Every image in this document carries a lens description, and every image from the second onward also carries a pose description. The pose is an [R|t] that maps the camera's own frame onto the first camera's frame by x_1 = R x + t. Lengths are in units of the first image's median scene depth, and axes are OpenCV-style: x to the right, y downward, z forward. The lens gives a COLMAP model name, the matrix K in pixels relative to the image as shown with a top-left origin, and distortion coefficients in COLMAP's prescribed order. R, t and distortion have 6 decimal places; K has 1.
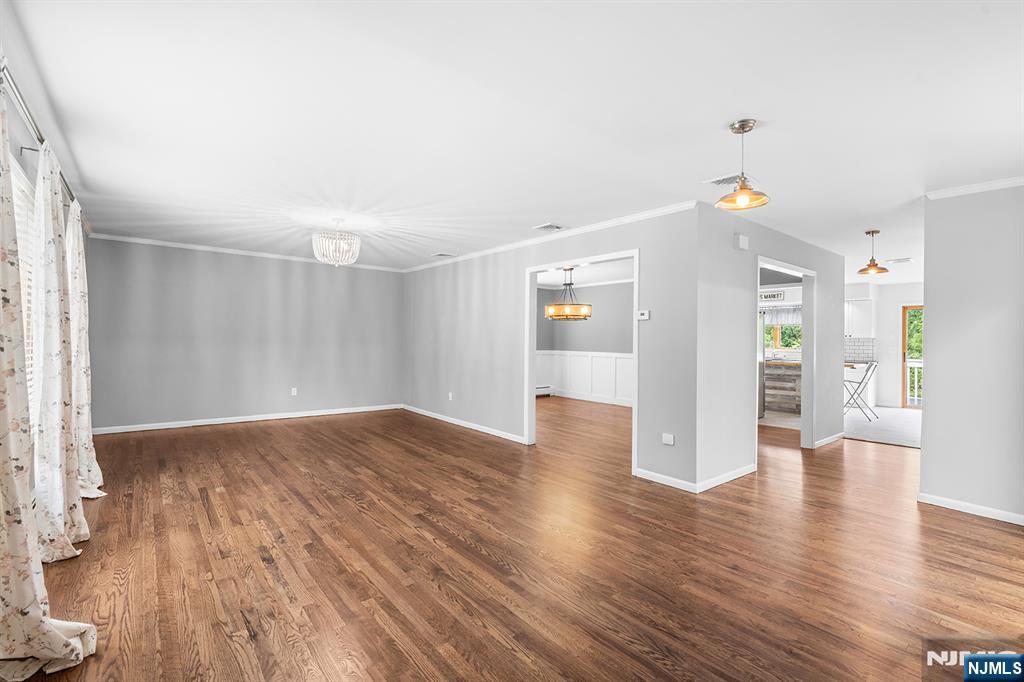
lens RADIAL K [[460.7, 0, 513.1], [0, 460.7, 334.5], [0, 0, 1]] dist [-0.007554, 0.000334]
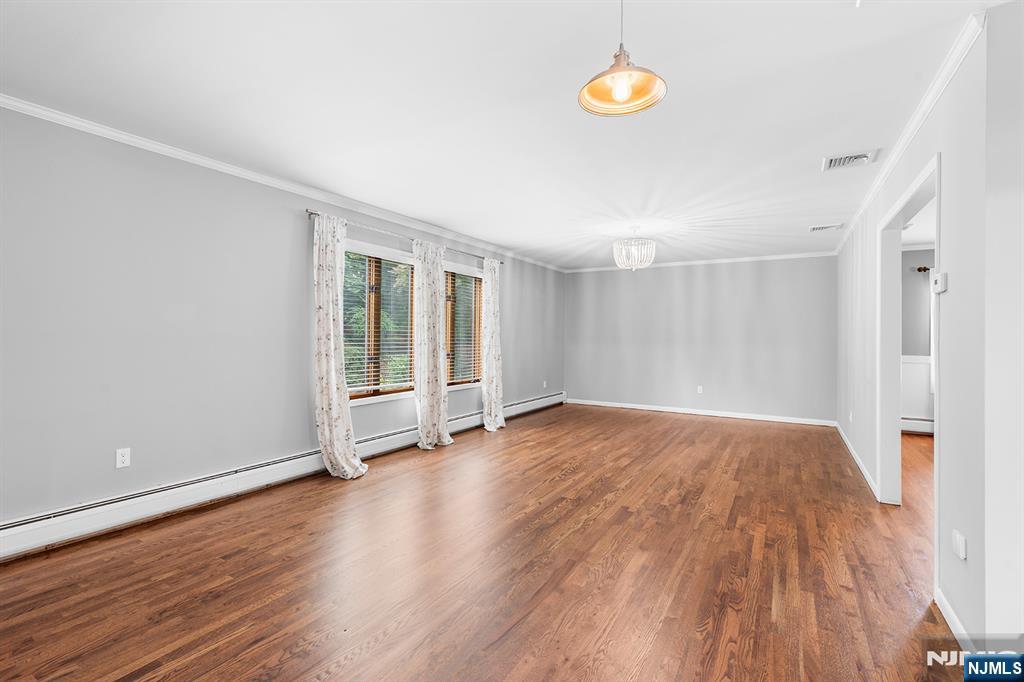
lens RADIAL K [[460.7, 0, 513.1], [0, 460.7, 334.5], [0, 0, 1]] dist [-0.007554, 0.000334]
pose [[0.355763, -0.012024, -0.934499, 0.635084], [0.002951, 0.999927, -0.011742, 0.018154], [0.934572, 0.001419, 0.355772, 0.421450]]
